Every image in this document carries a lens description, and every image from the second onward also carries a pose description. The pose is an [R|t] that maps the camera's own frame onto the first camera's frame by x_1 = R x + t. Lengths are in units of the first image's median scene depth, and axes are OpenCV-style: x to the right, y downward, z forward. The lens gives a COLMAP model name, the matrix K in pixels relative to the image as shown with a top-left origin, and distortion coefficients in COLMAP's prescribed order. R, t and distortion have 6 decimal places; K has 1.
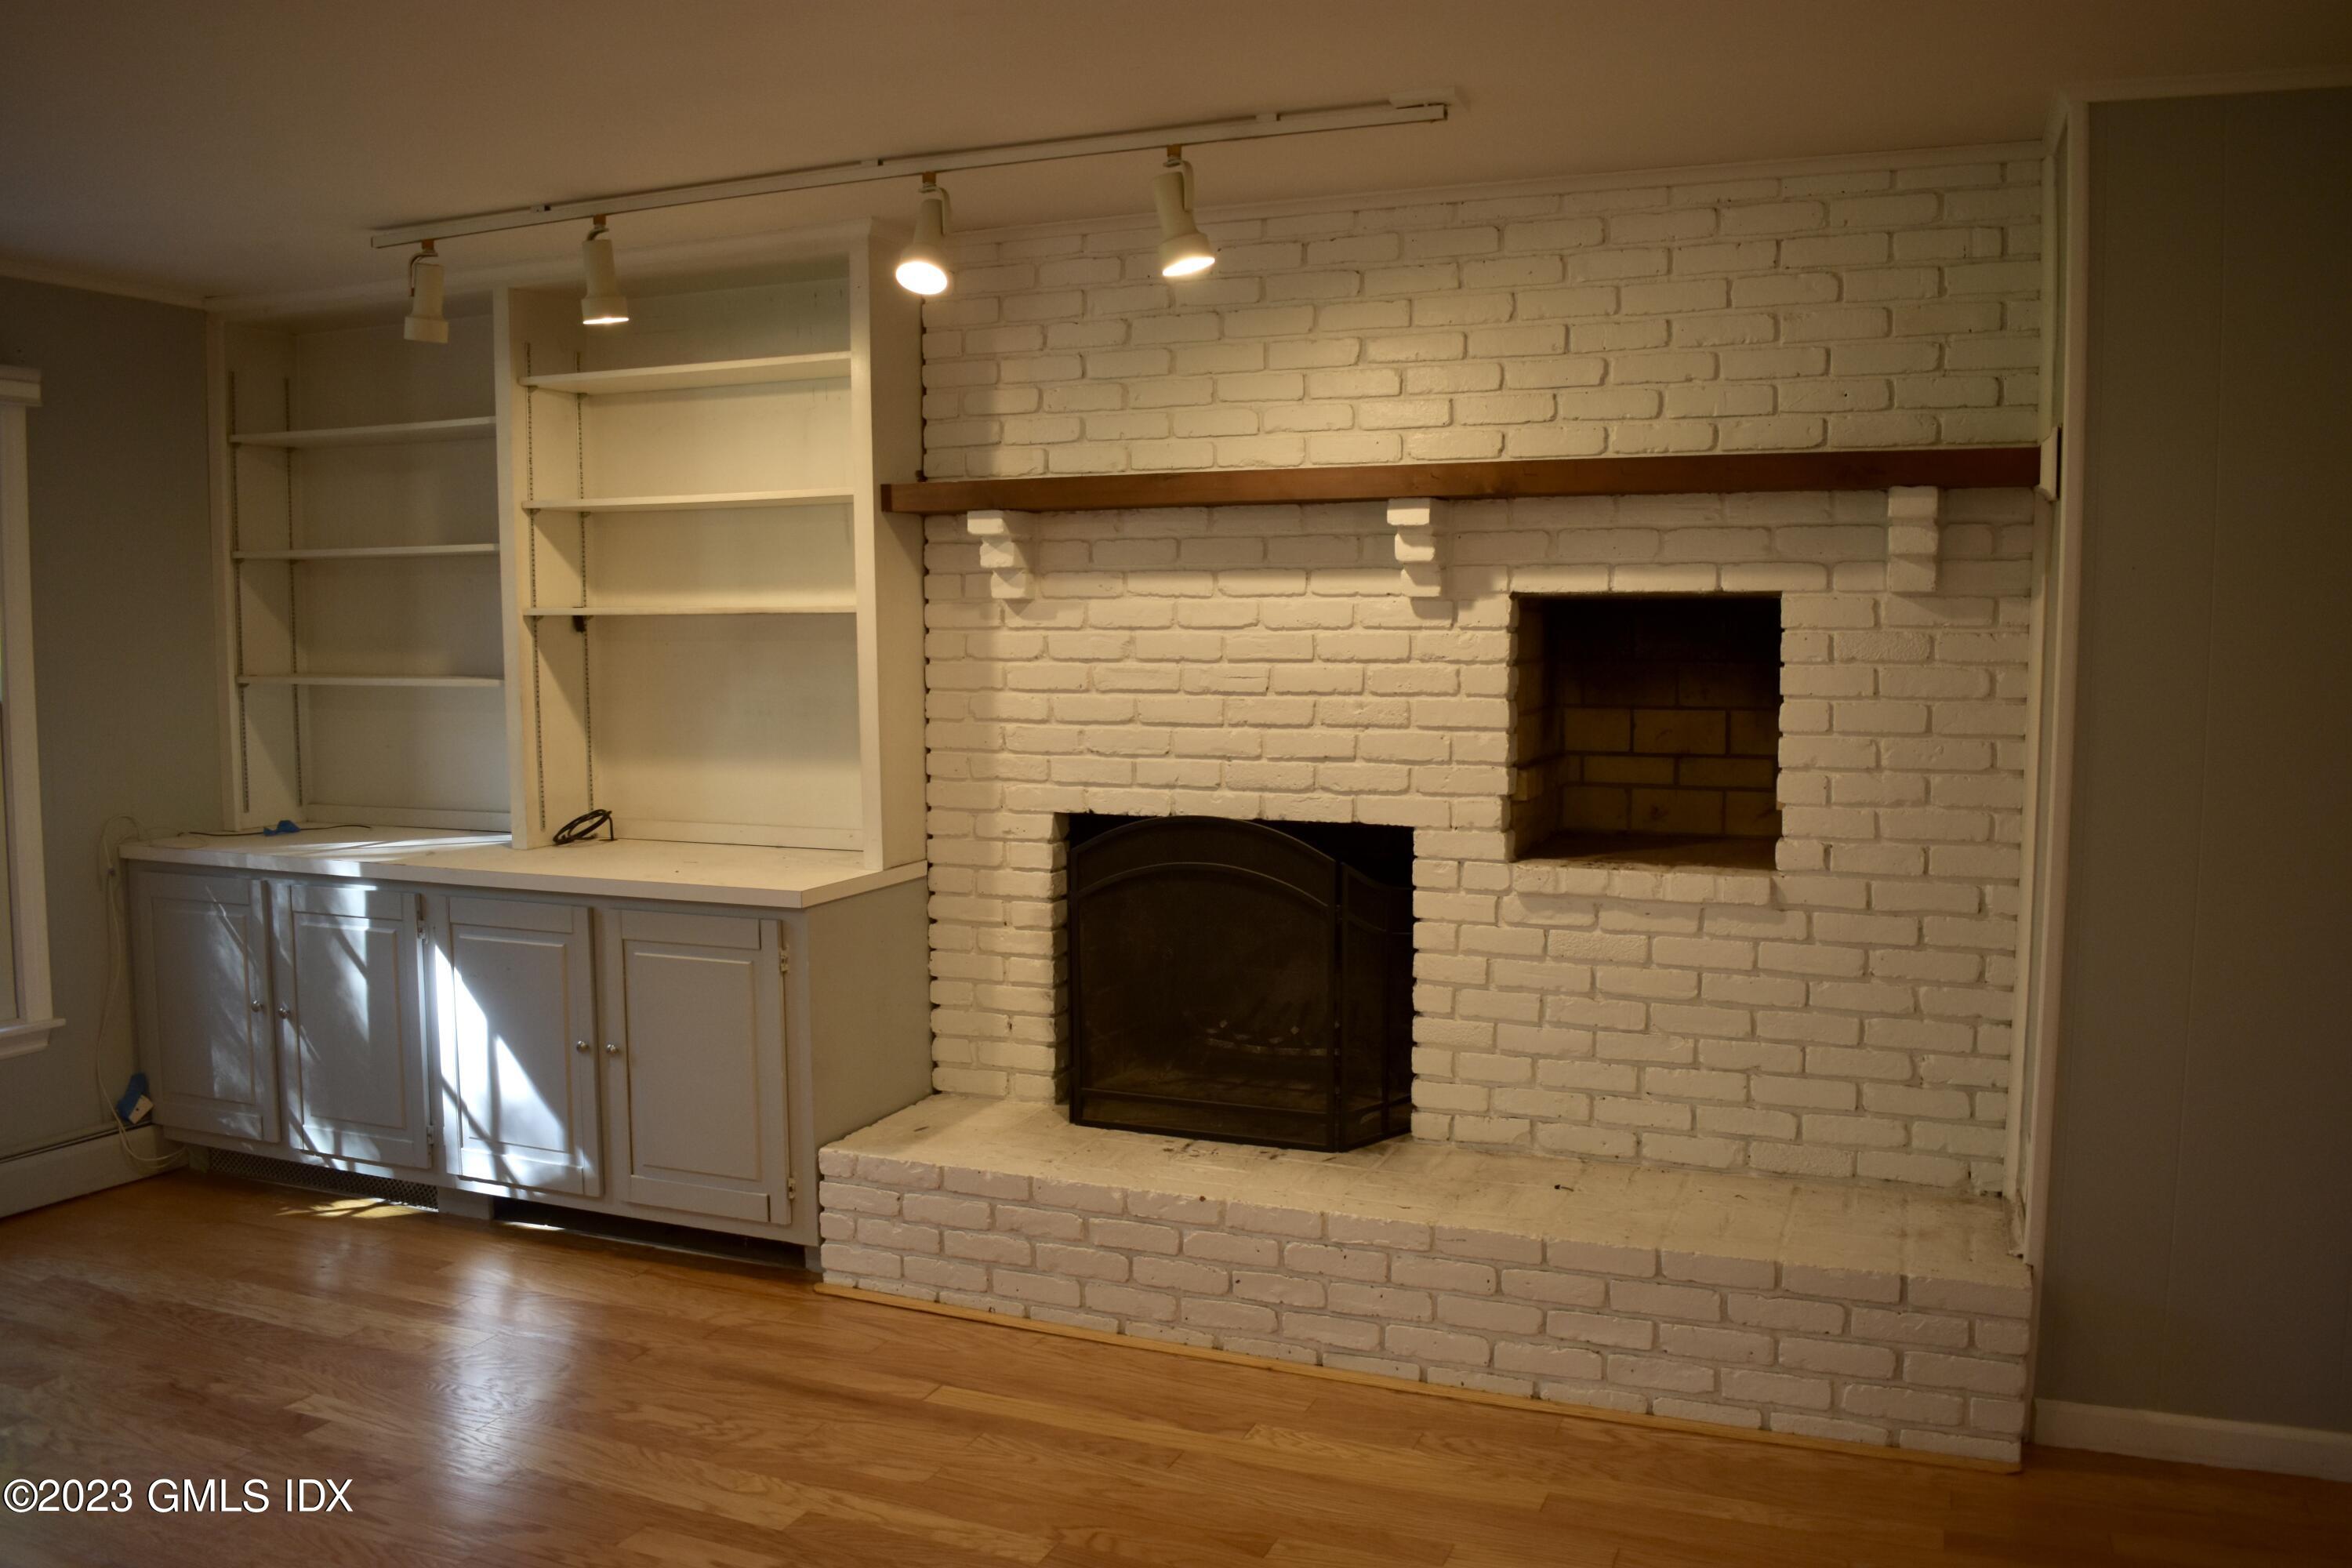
lens RADIAL K [[1835.1, 0, 1175.9], [0, 1835.1, 784.1], [0, 0, 1]] dist [-0.067822, -0.002854]
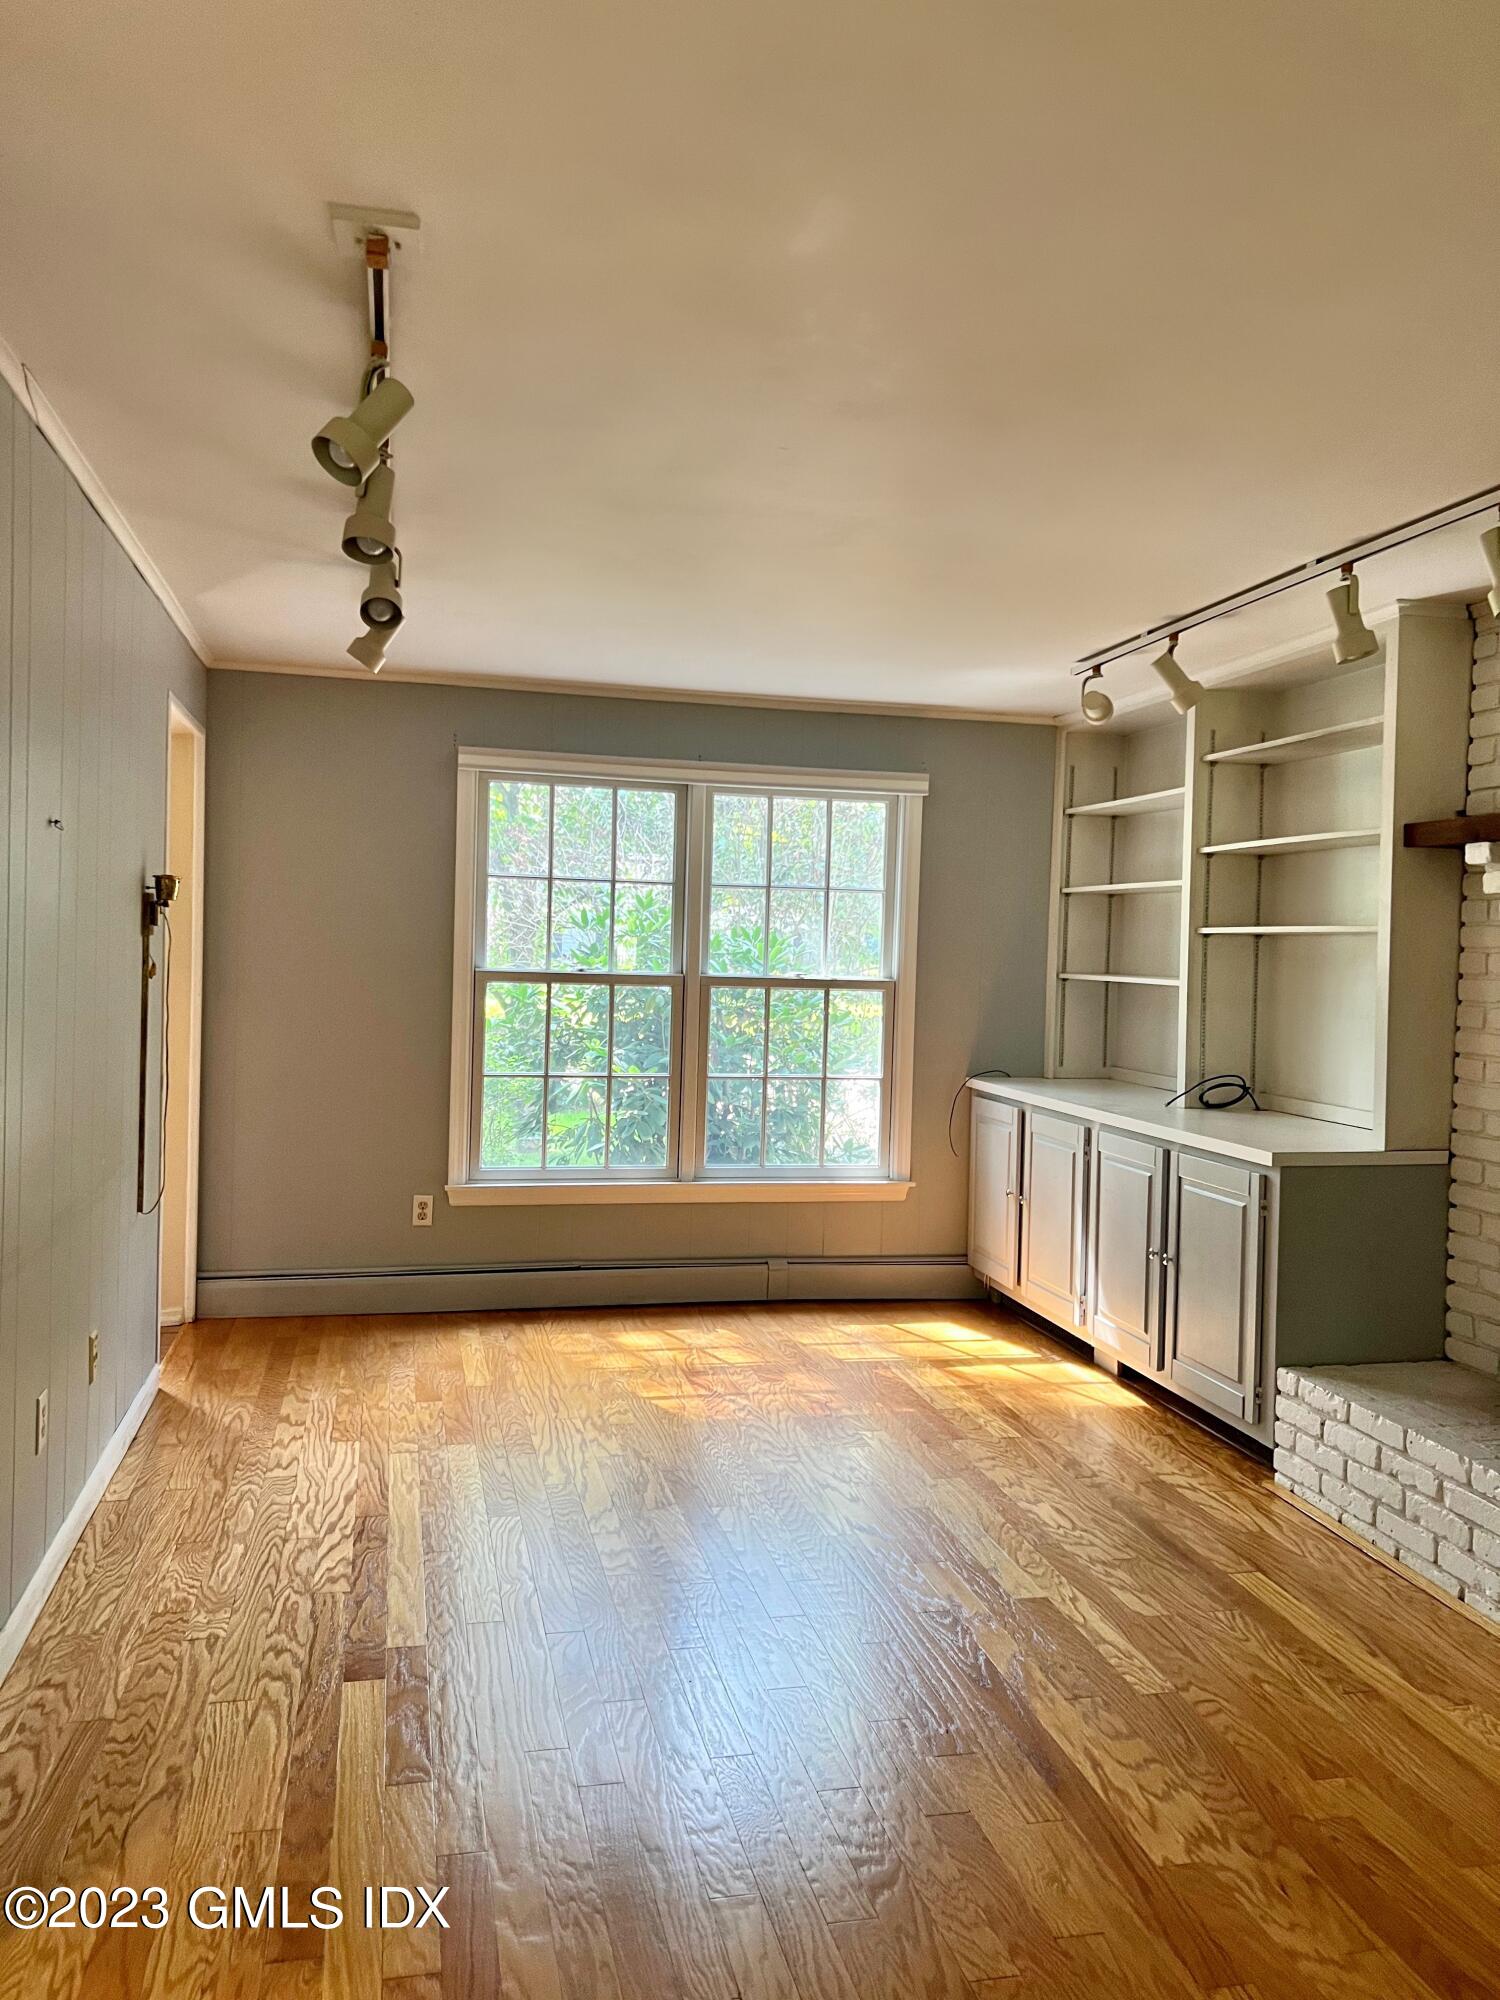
lens RADIAL K [[1499.6, 0, 753.0], [0, 1499.6, 997.1], [0, 0, 1]] dist [0.009377, -0.003551]
pose [[0.582867, 0.045464, -0.811294, 0.392953], [-0.097926, 0.995087, -0.014590, 0.002532], [0.806645, 0.087951, 0.584456, 0.107201]]
